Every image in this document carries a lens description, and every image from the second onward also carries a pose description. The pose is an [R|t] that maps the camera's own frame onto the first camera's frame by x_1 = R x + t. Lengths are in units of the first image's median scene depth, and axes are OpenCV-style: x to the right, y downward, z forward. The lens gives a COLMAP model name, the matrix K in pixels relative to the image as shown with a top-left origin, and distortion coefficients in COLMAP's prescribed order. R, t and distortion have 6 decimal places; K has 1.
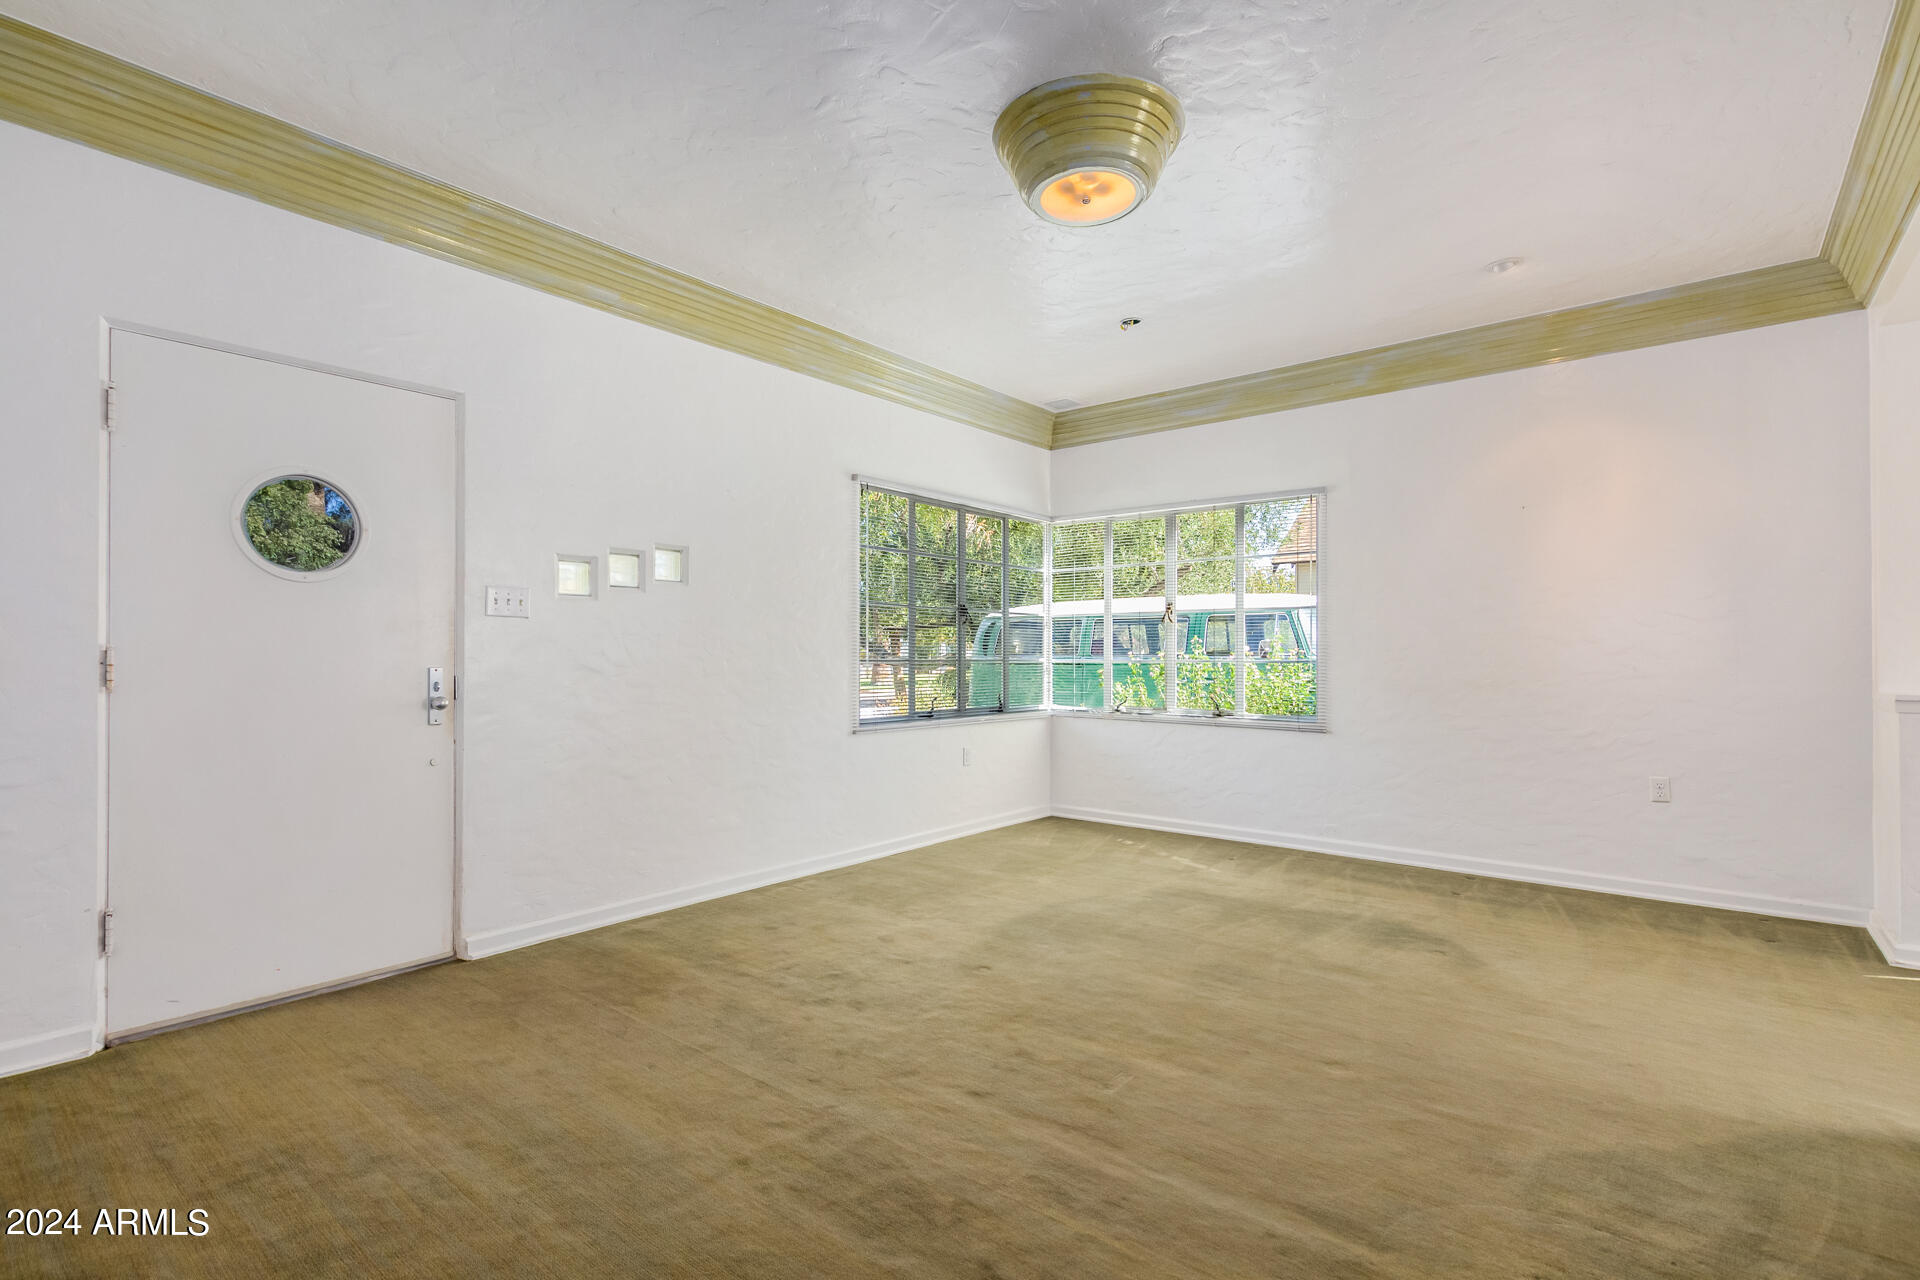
lens RADIAL K [[900.2, 0, 962.4], [0, 900.2, 651.4], [0, 0, 1]] dist [-0.000913, -0.000047]
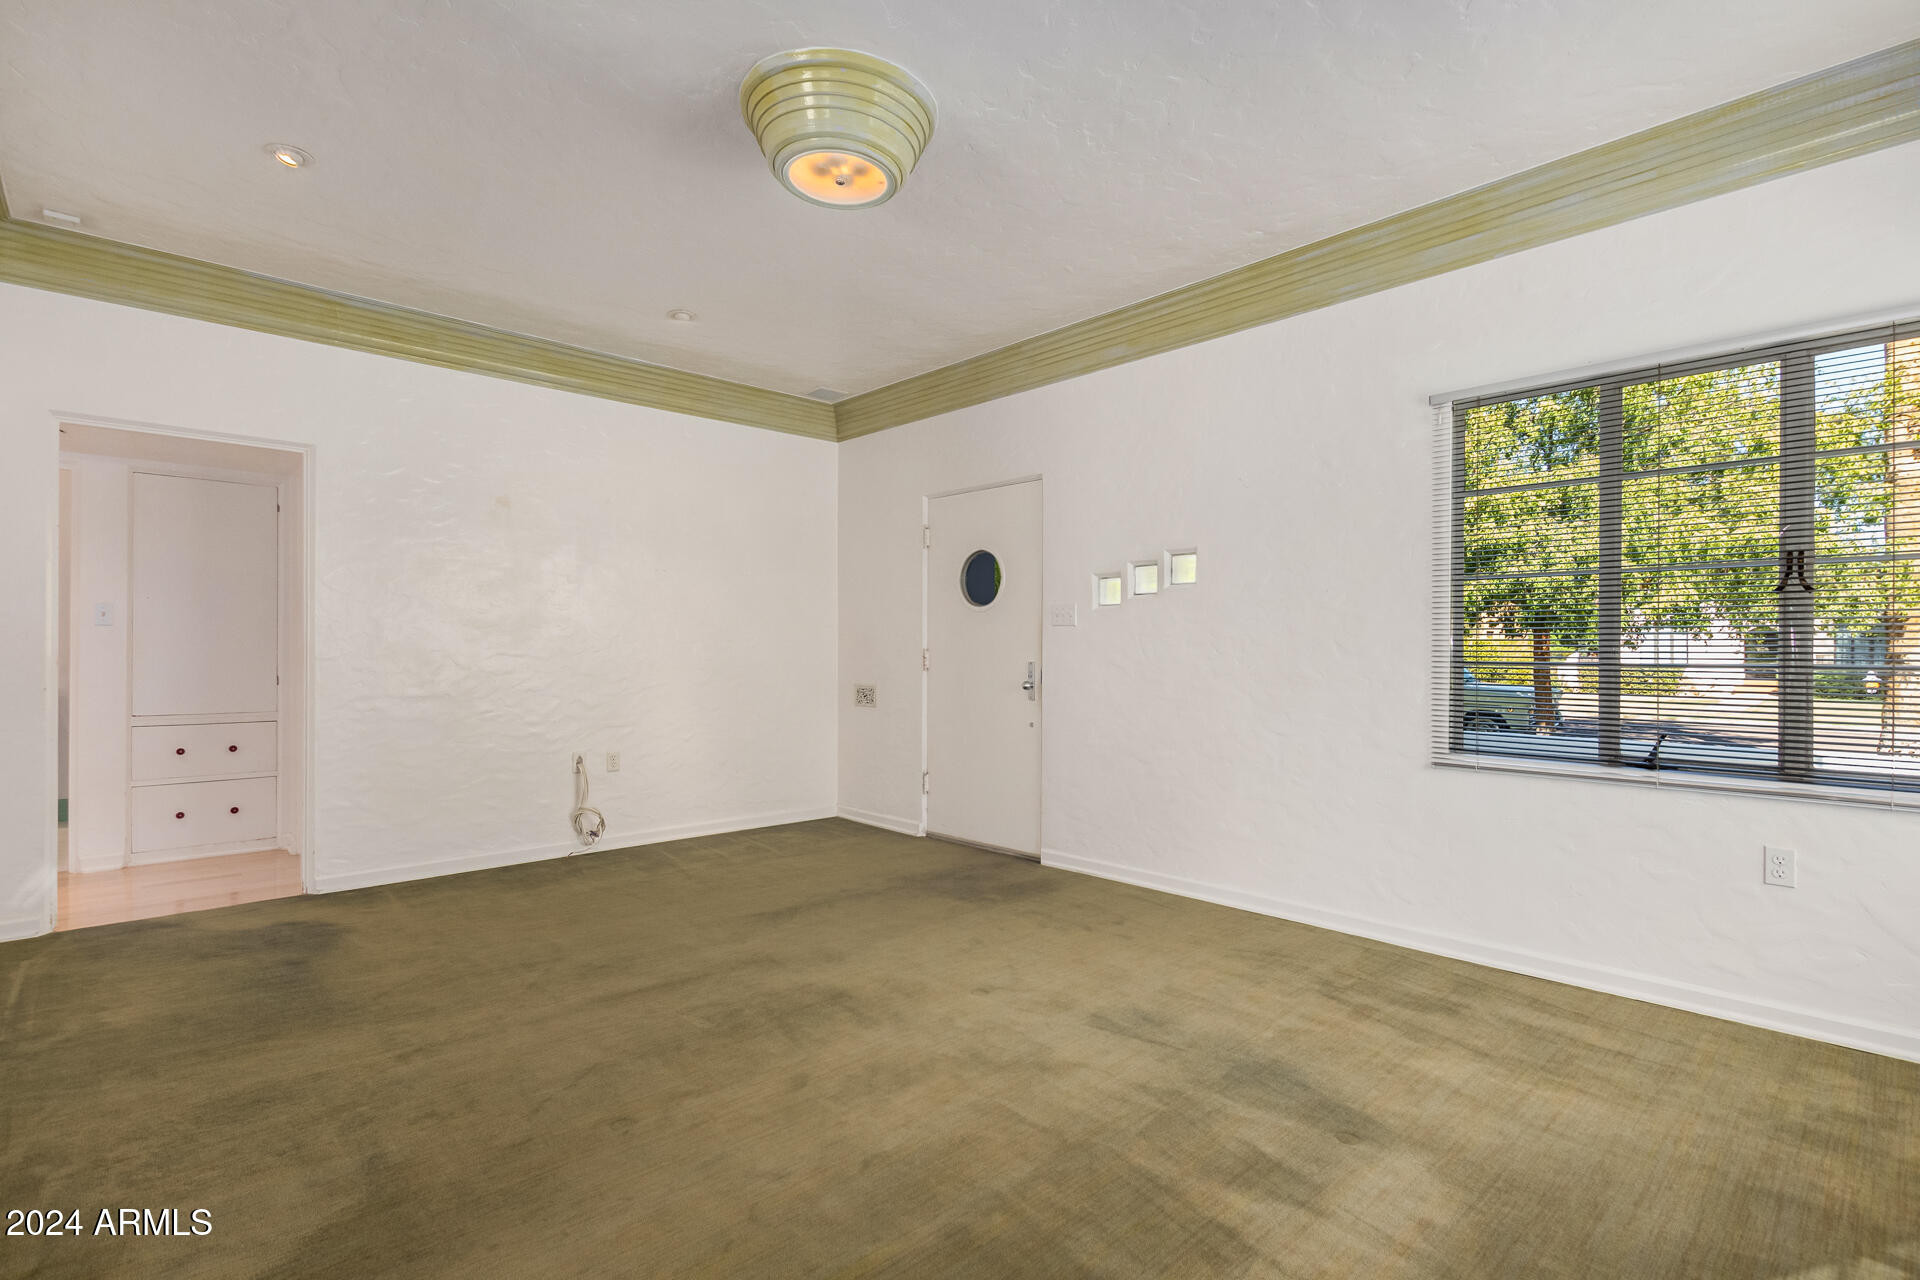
lens RADIAL K [[900.2, 0, 962.4], [0, 900.2, 651.4], [0, 0, 1]] dist [-0.000913, -0.000047]
pose [[-0.125806, -0.003036, -0.992050, 1.138738], [0.001379, 0.999994, -0.003235, 0.006511], [0.992054, -0.001775, -0.125801, 1.328821]]
